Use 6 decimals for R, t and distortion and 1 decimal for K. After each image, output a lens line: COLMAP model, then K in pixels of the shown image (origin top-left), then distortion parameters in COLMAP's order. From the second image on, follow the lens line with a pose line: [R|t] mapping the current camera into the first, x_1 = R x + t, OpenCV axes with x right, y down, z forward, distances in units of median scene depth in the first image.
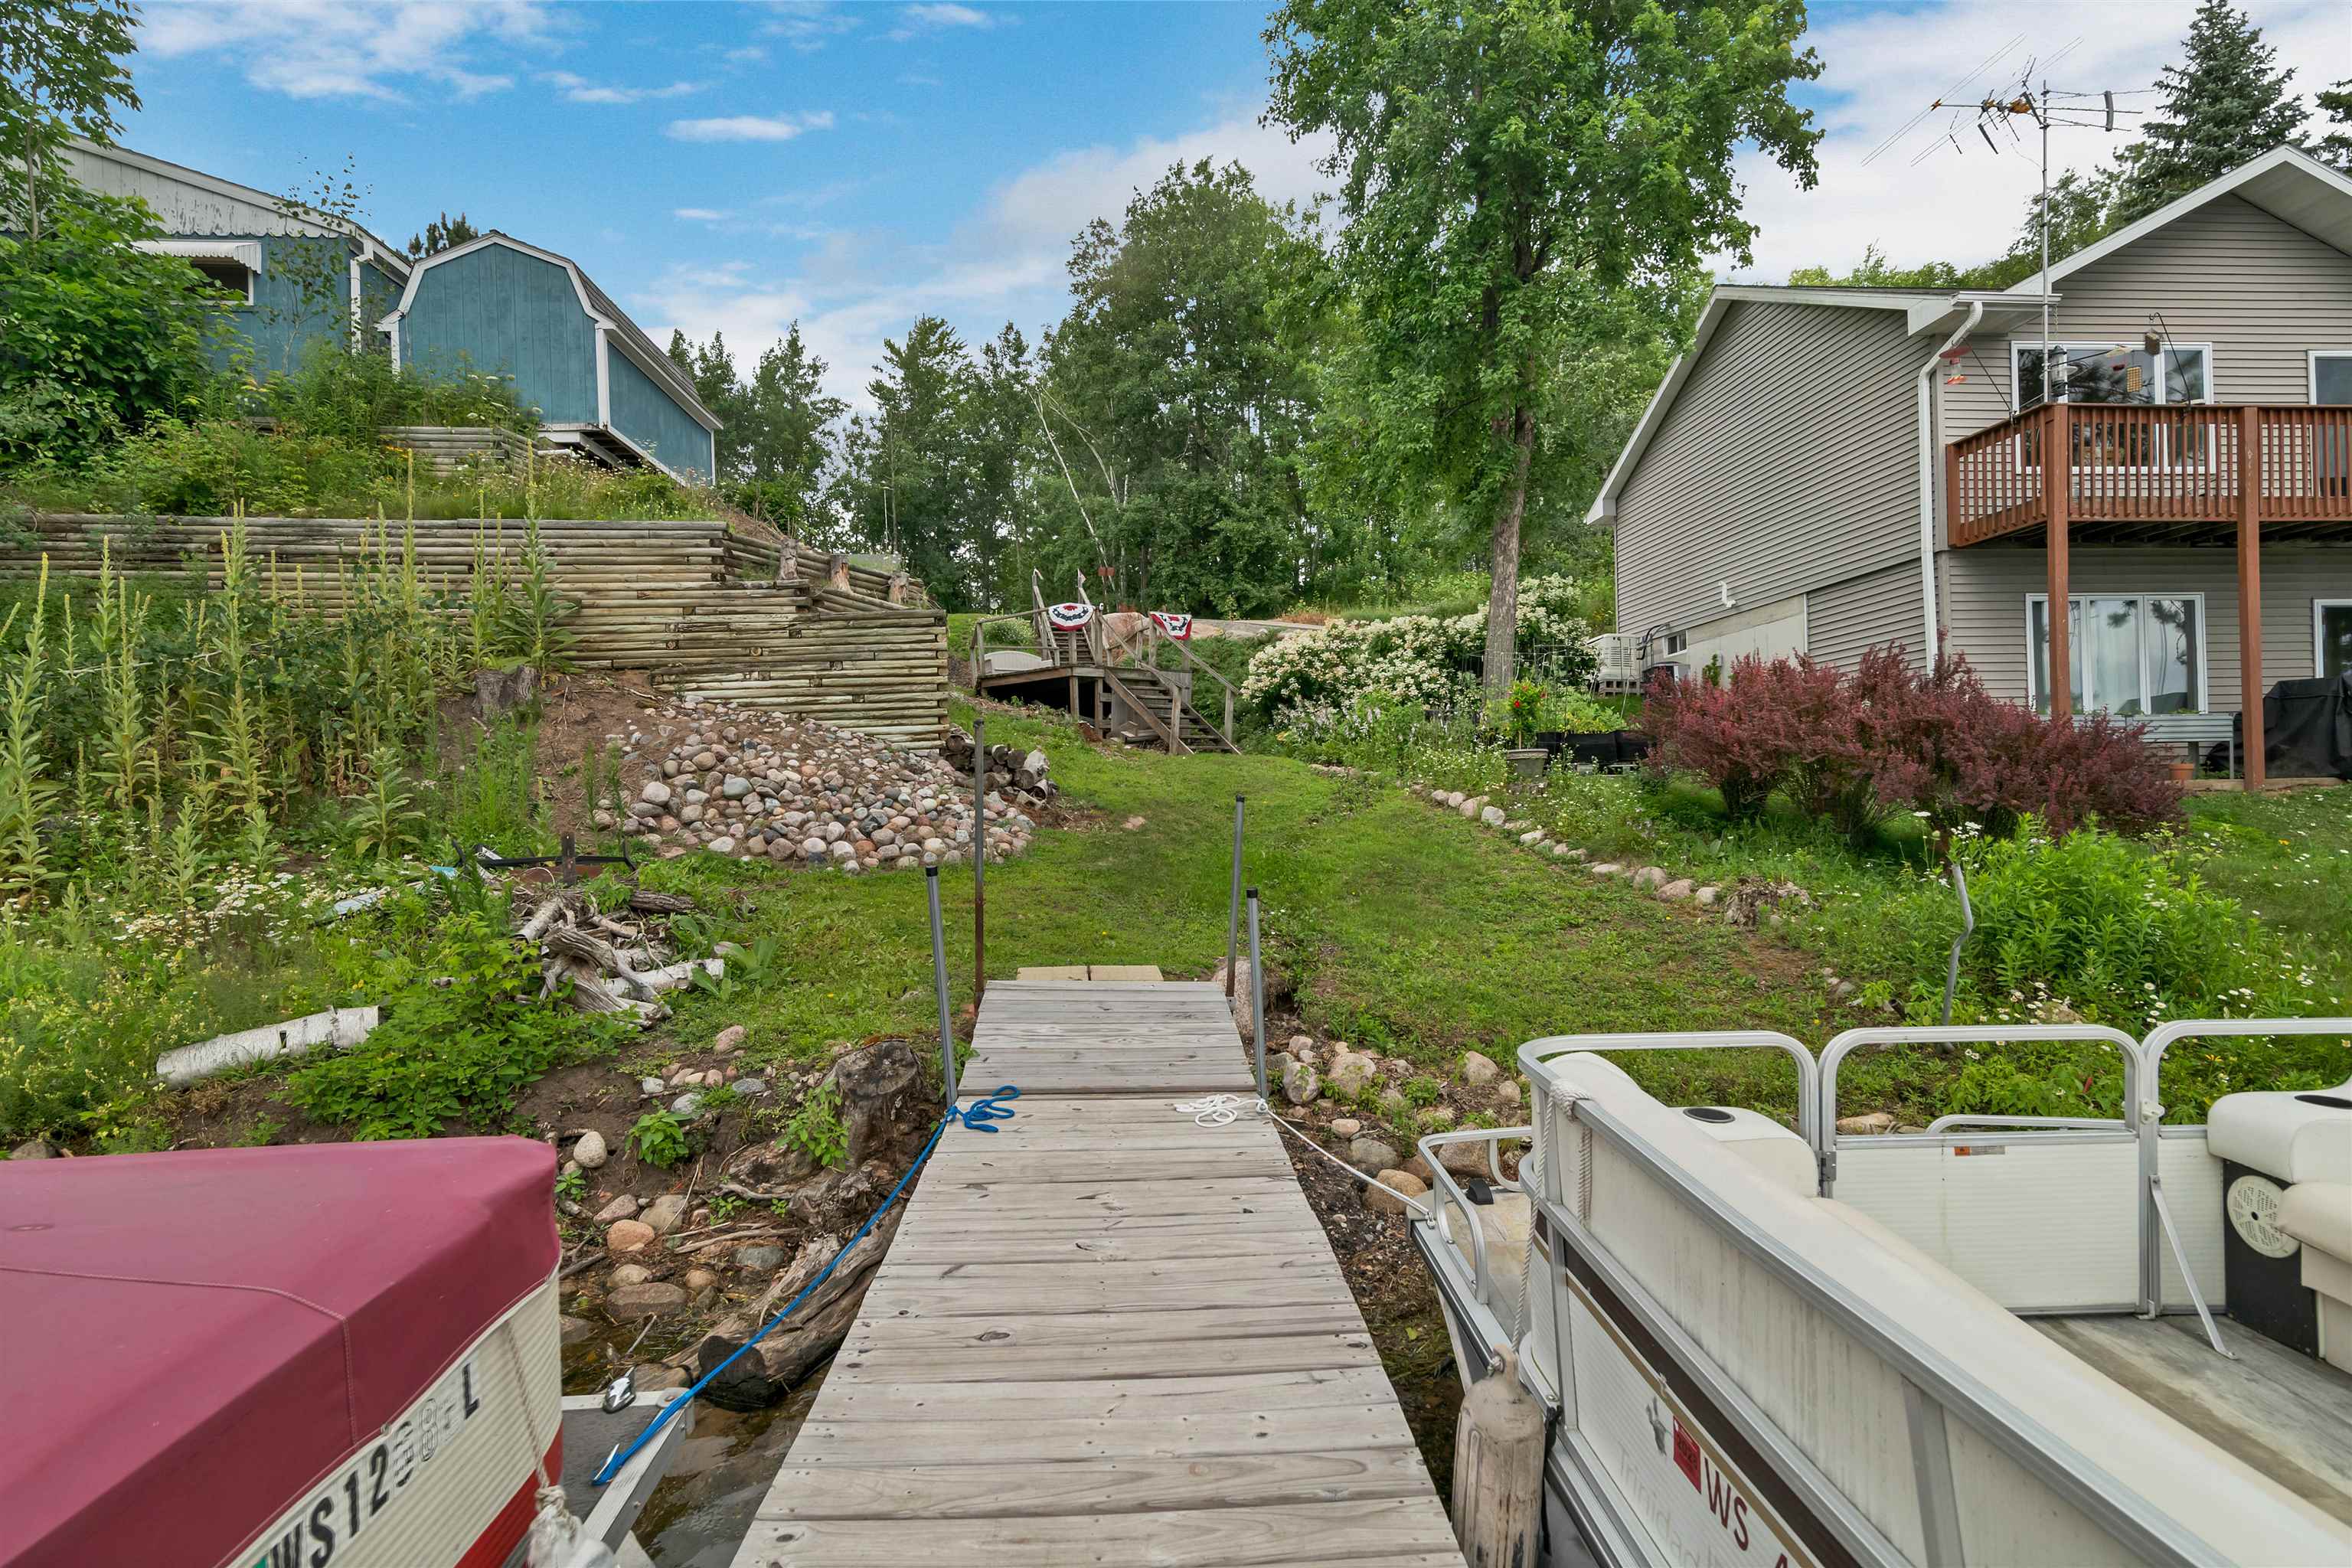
lens RADIAL K [[1094.5, 0, 1176.0], [0, 1094.5, 784.0], [0, 0, 1]] dist [0.000816, 0.000258]
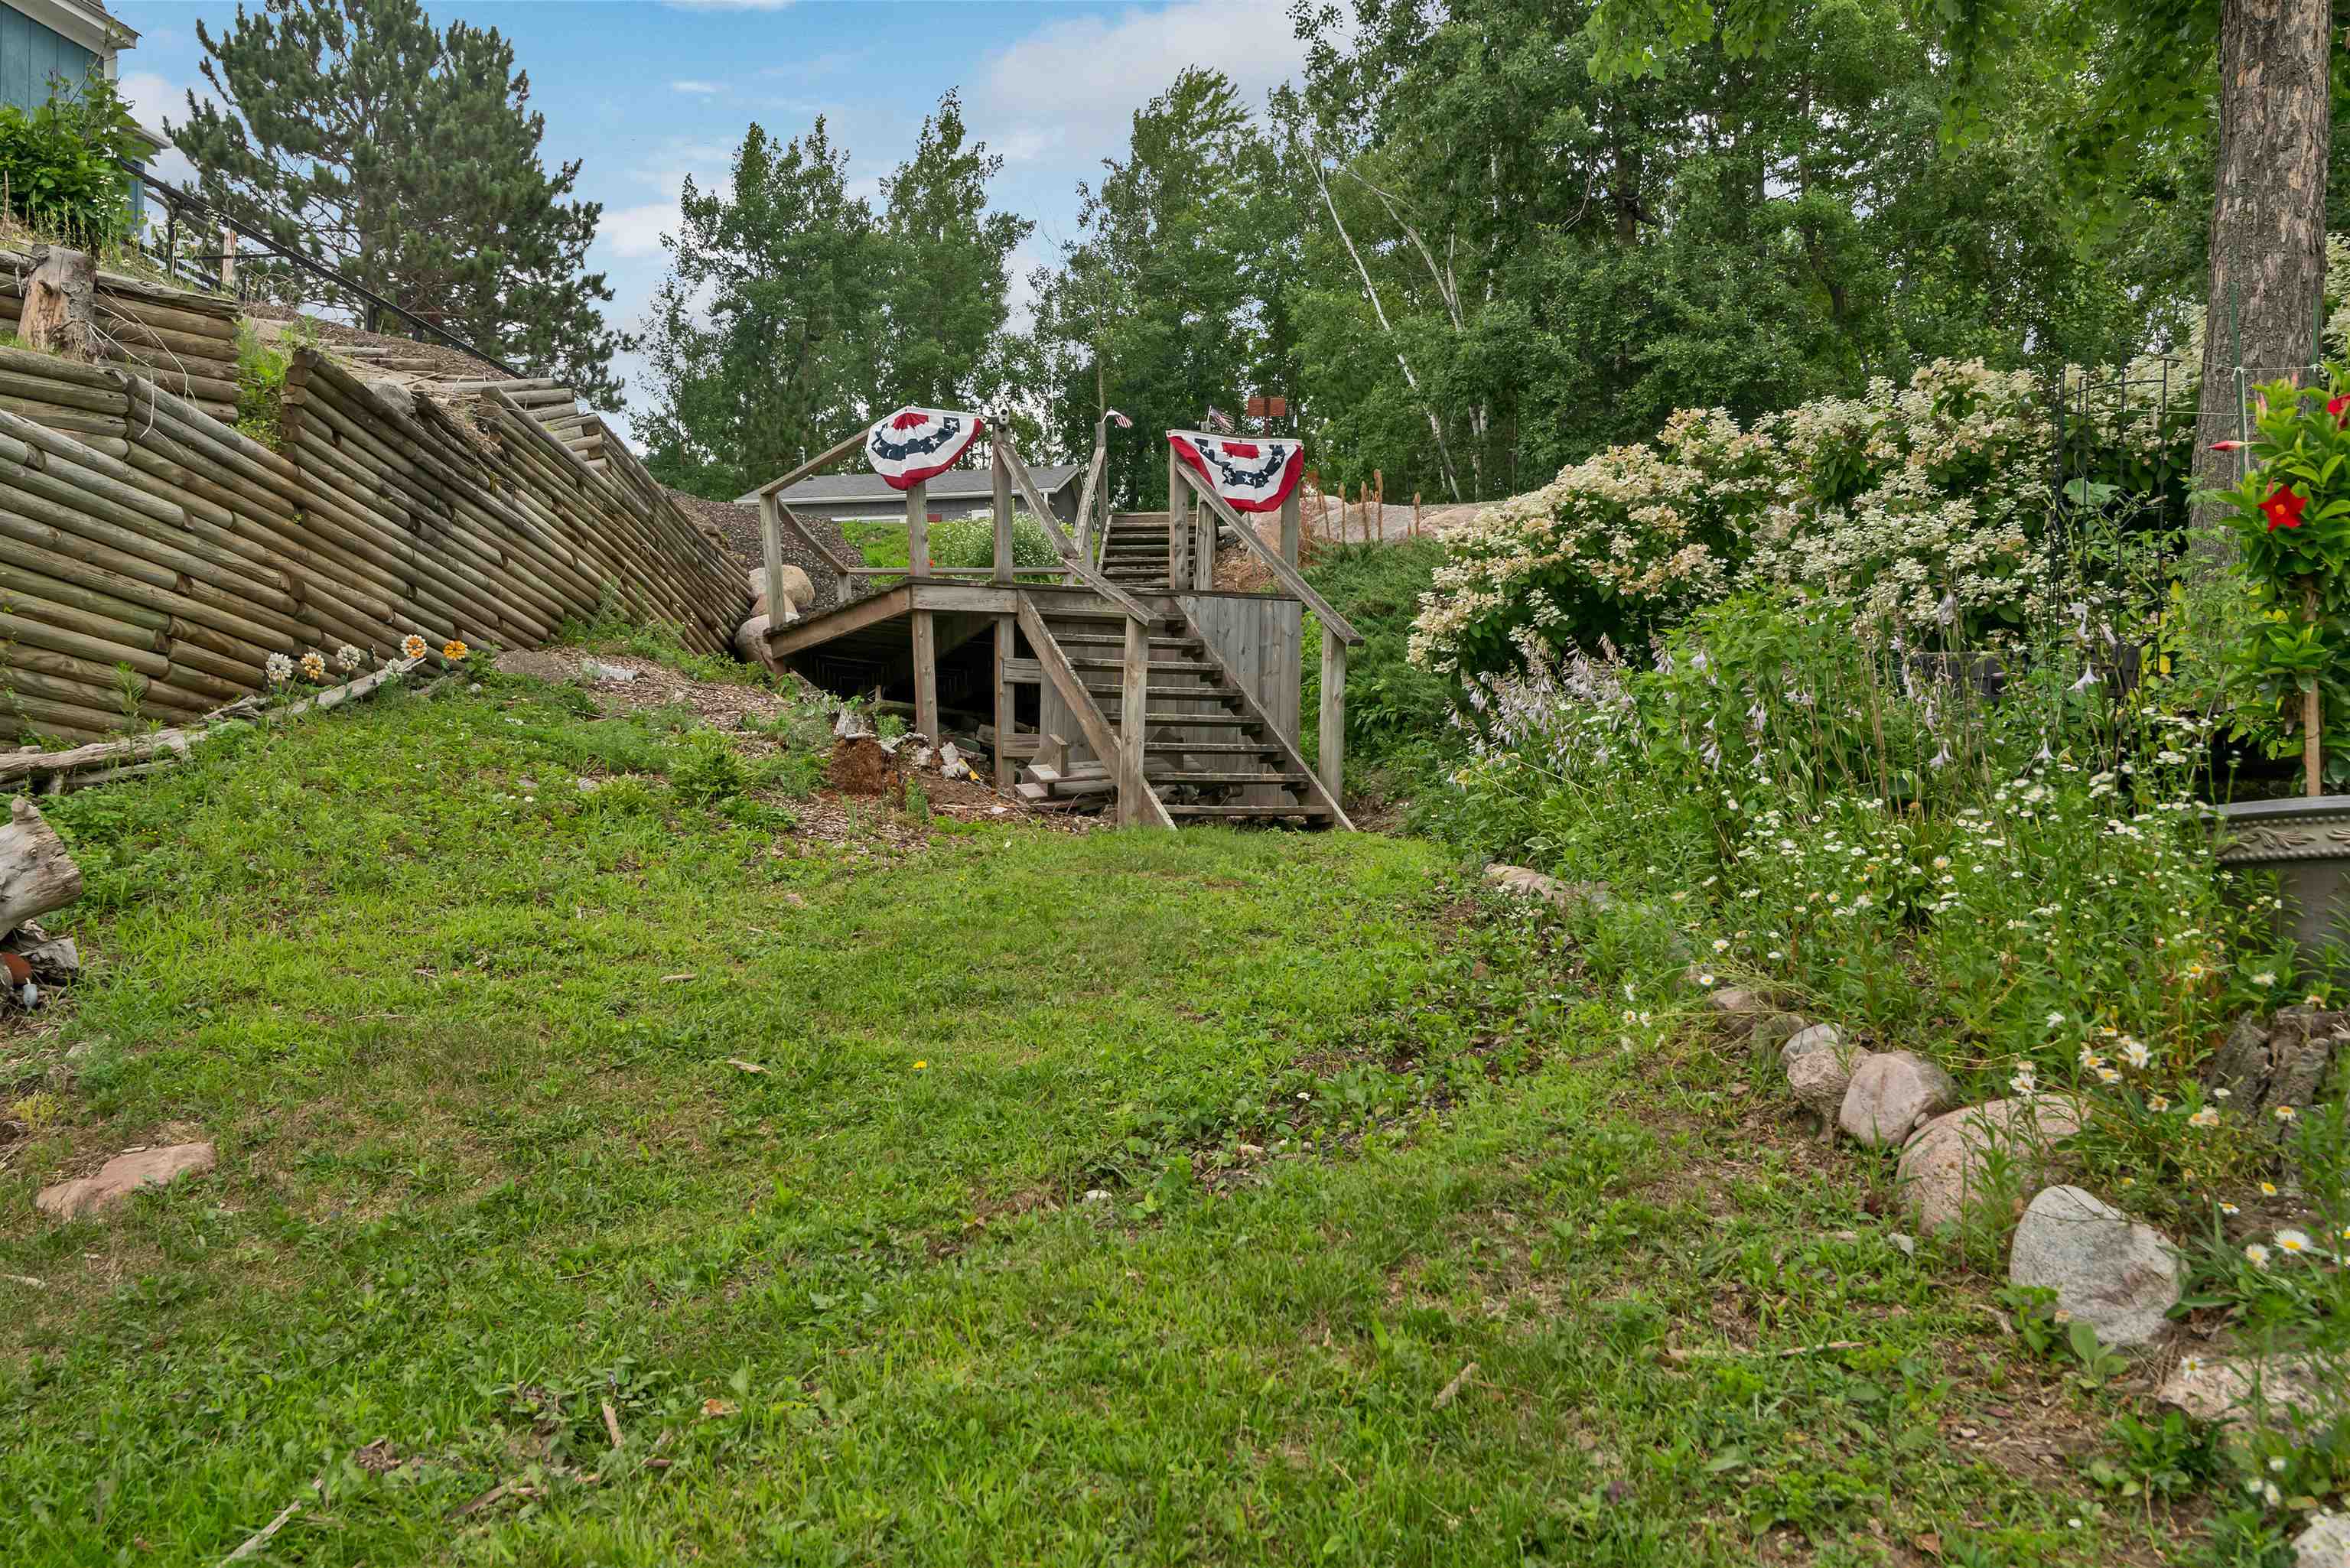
lens RADIAL K [[1842.8, 0, 1175.0], [0, 1842.8, 784.0], [0, 0, 1]] dist [-0.001005, 0.003743]
pose [[0.960769, -0.009903, -0.277171, 0.152030], [-0.004901, 0.998600, -0.052668, -0.012278], [0.277305, 0.051960, 0.959376, 0.461087]]
